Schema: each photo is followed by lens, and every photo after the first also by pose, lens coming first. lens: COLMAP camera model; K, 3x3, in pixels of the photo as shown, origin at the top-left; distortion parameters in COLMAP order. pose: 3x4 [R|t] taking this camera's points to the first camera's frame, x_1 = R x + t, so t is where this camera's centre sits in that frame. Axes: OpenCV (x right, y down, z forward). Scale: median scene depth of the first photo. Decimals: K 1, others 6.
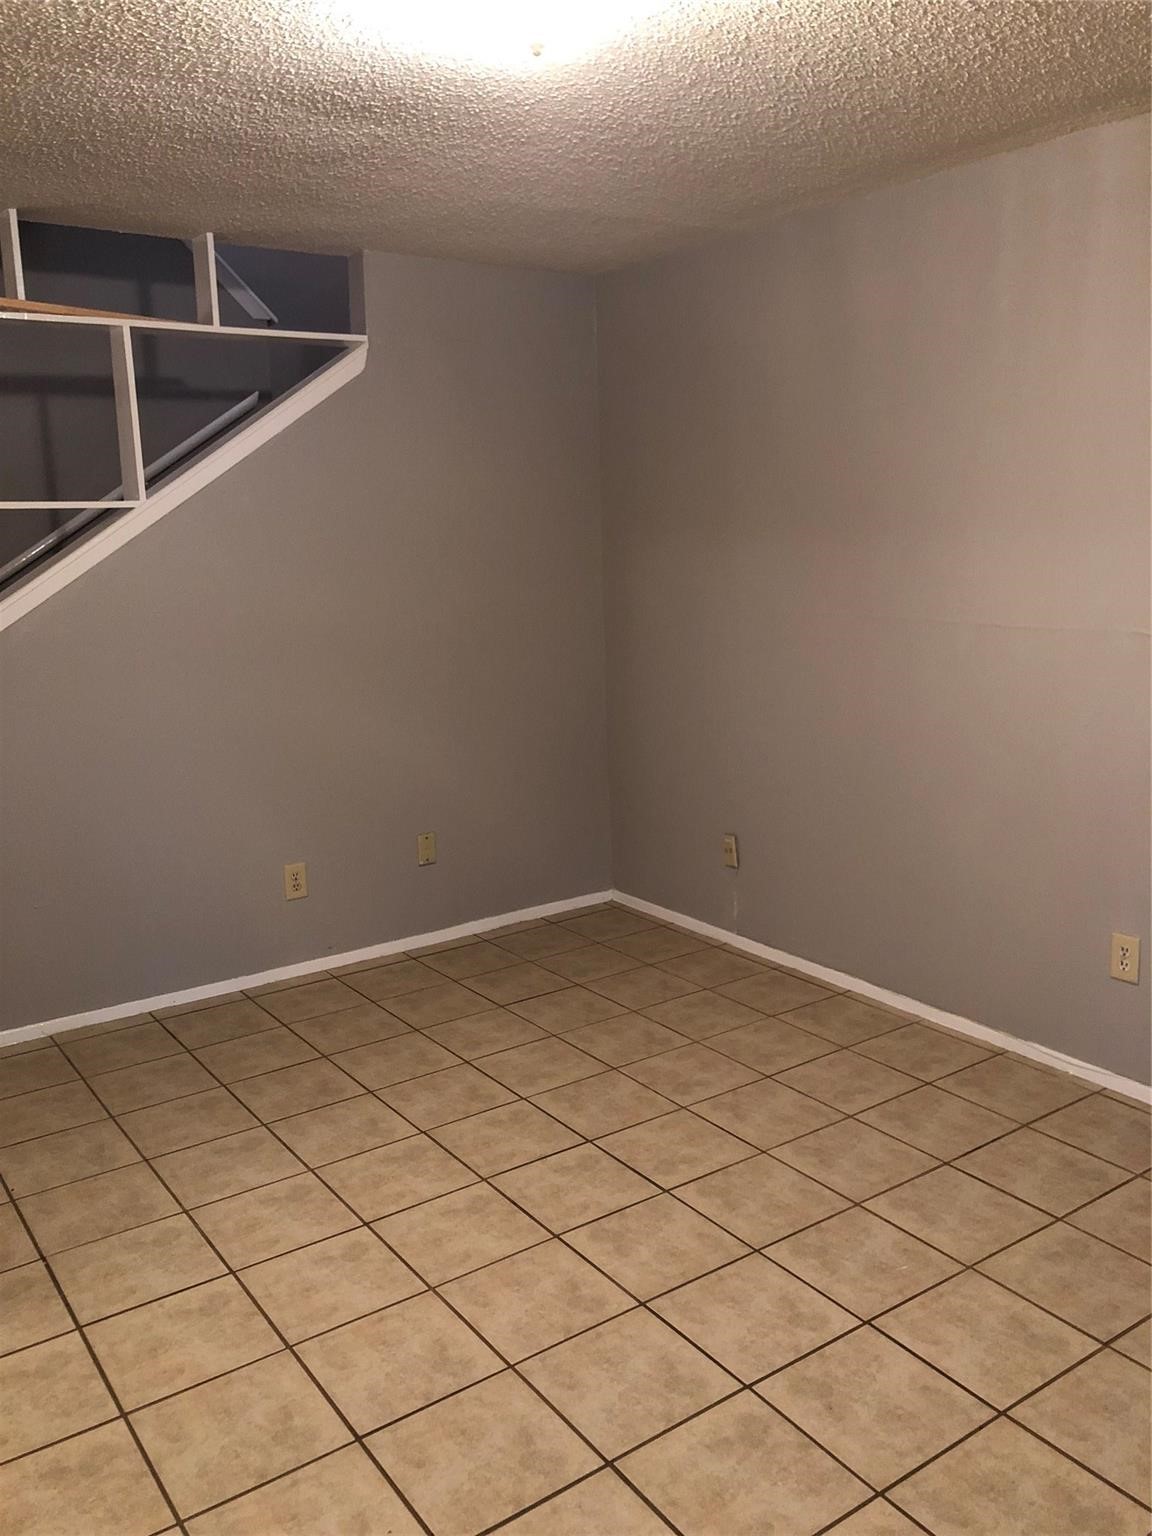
lens RADIAL K [[1246.4, 0, 580.0], [0, 1246.4, 764.1], [0, 0, 1]] dist [0.014202, 0.001838]
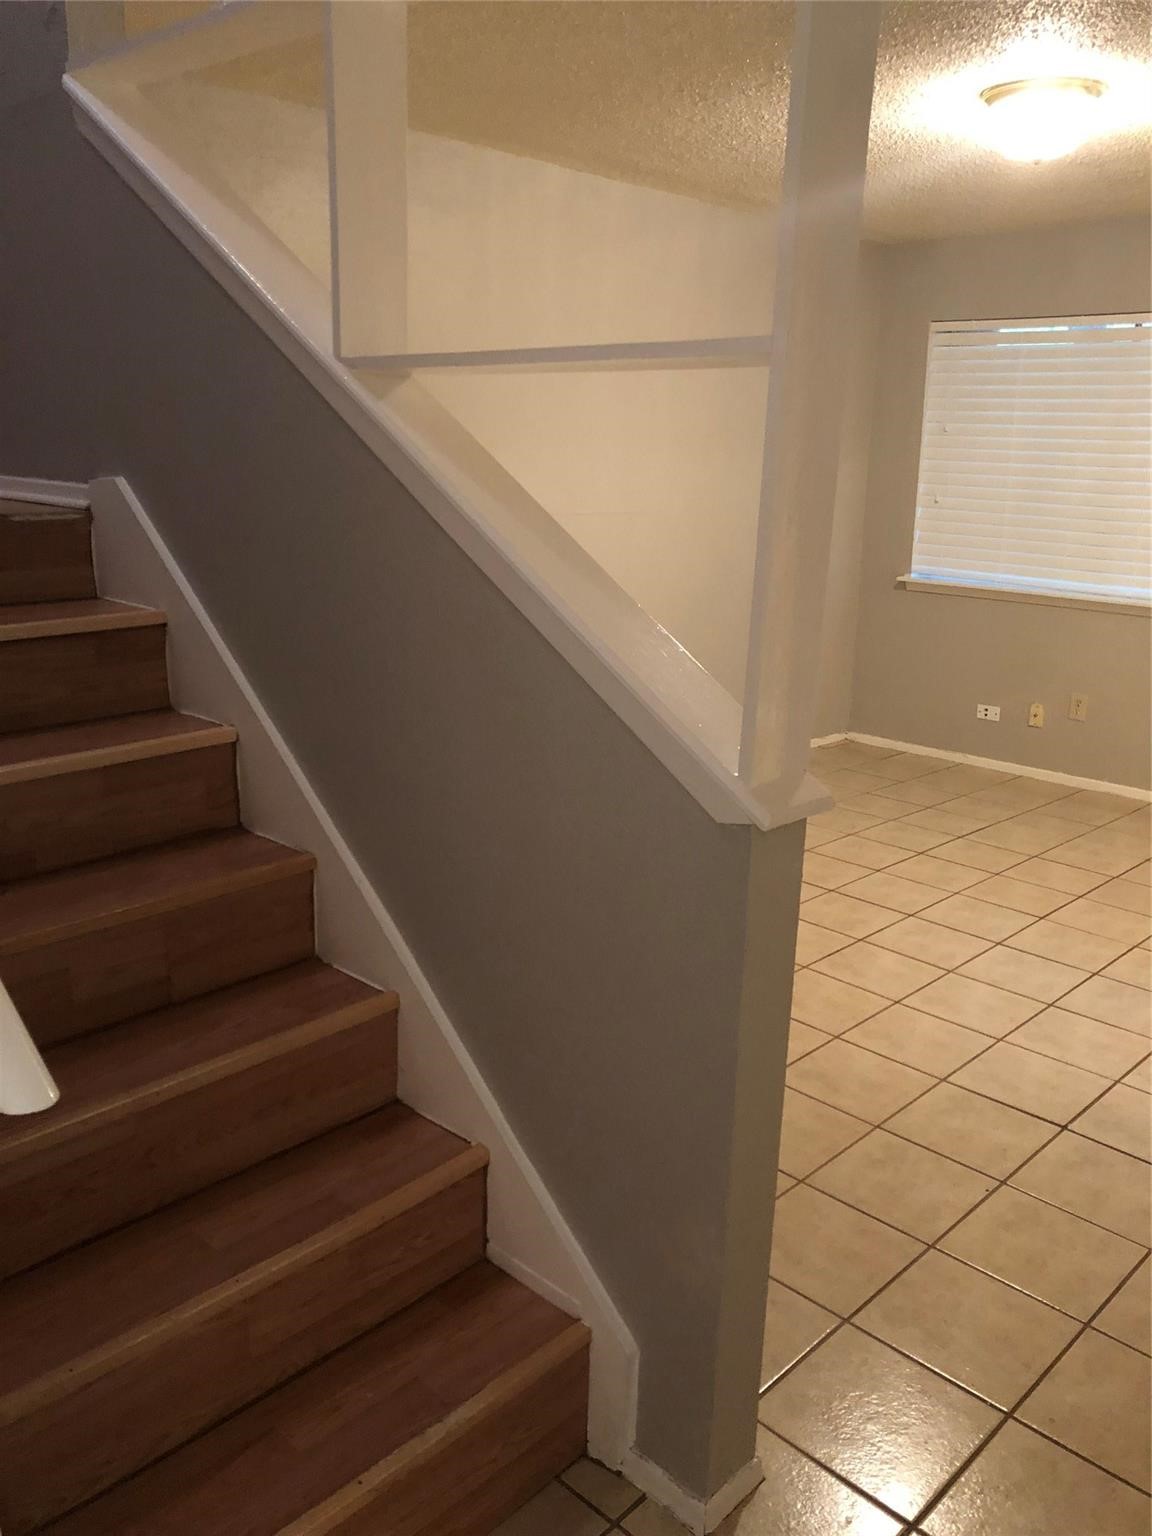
lens RADIAL K [[1246.4, 0, 574.8], [0, 1246.4, 763.8], [0, 0, 1]] dist [0.014202, 0.001838]
pose [[-0.181401, -0.235412, 0.954817, -0.879449], [0.160482, 0.950823, 0.264917, -0.171862], [-0.970226, 0.201288, -0.134701, 1.004993]]
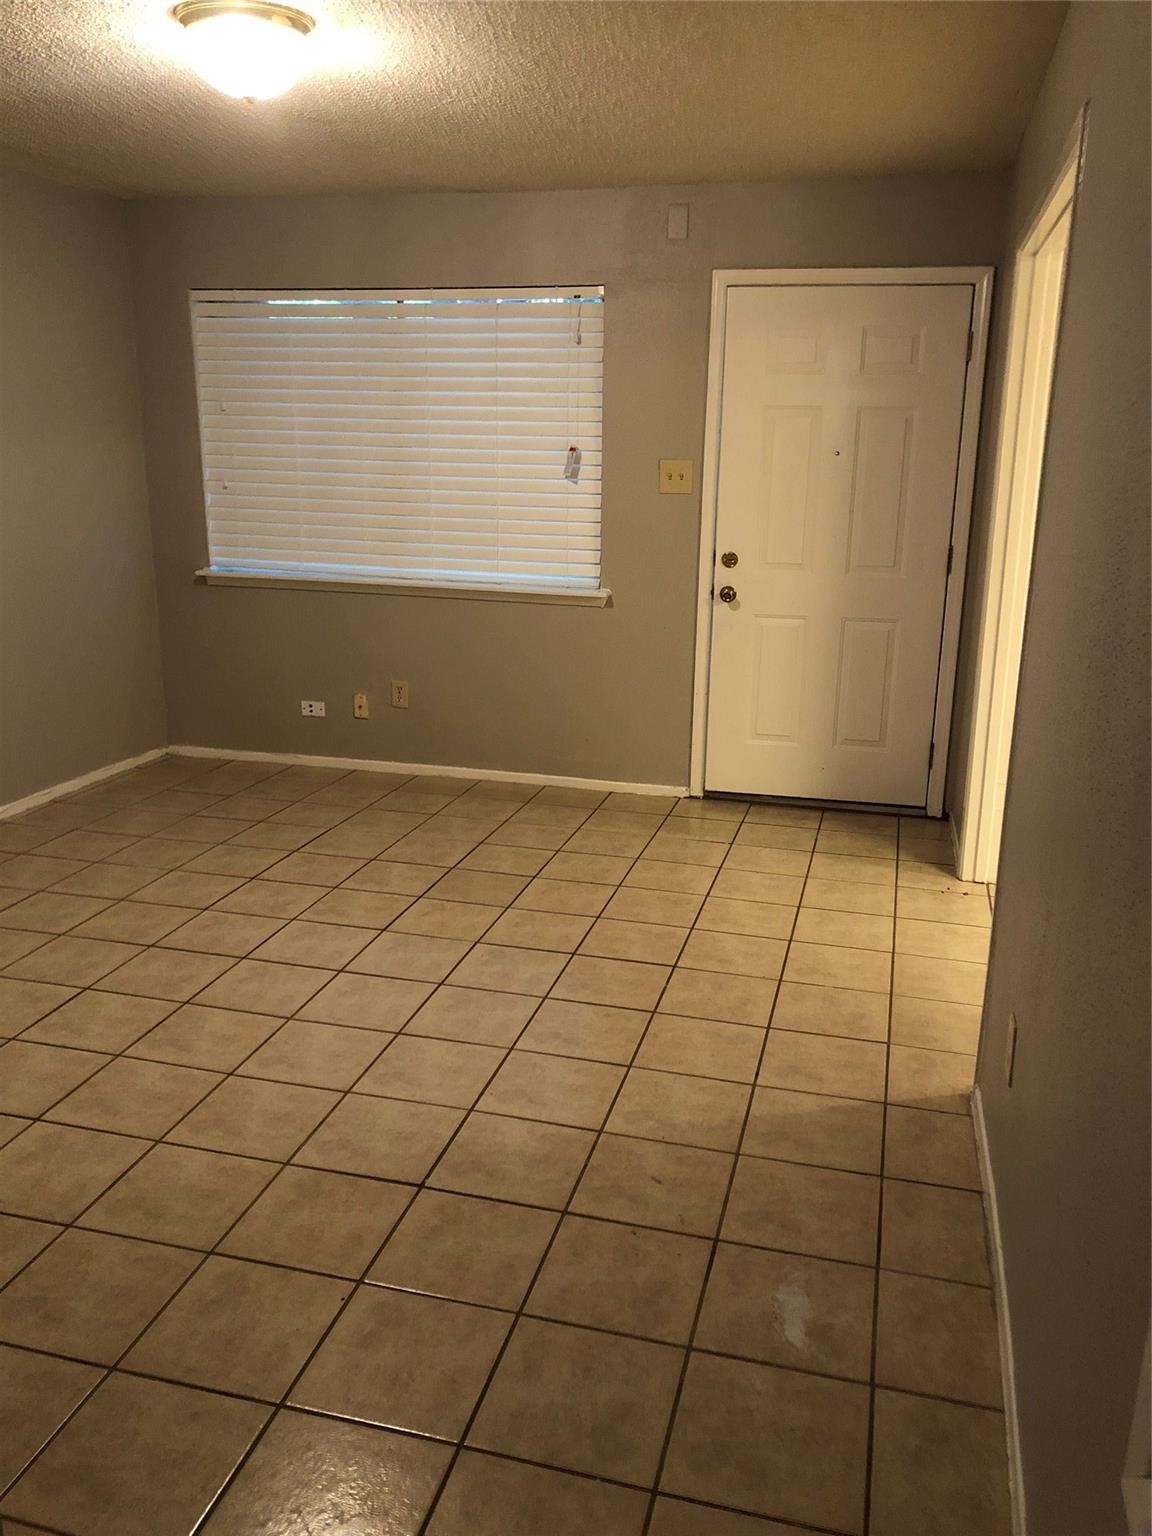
lens RADIAL K [[1246.4, 0, 577.4], [0, 1246.4, 770.0], [0, 0, 1]] dist [0.014202, 0.001838]
pose [[-0.644395, -0.190717, 0.740529, -0.780723], [0.136216, 0.924284, 0.356574, -0.154126], [-0.752463, 0.330646, -0.569625, 0.911983]]
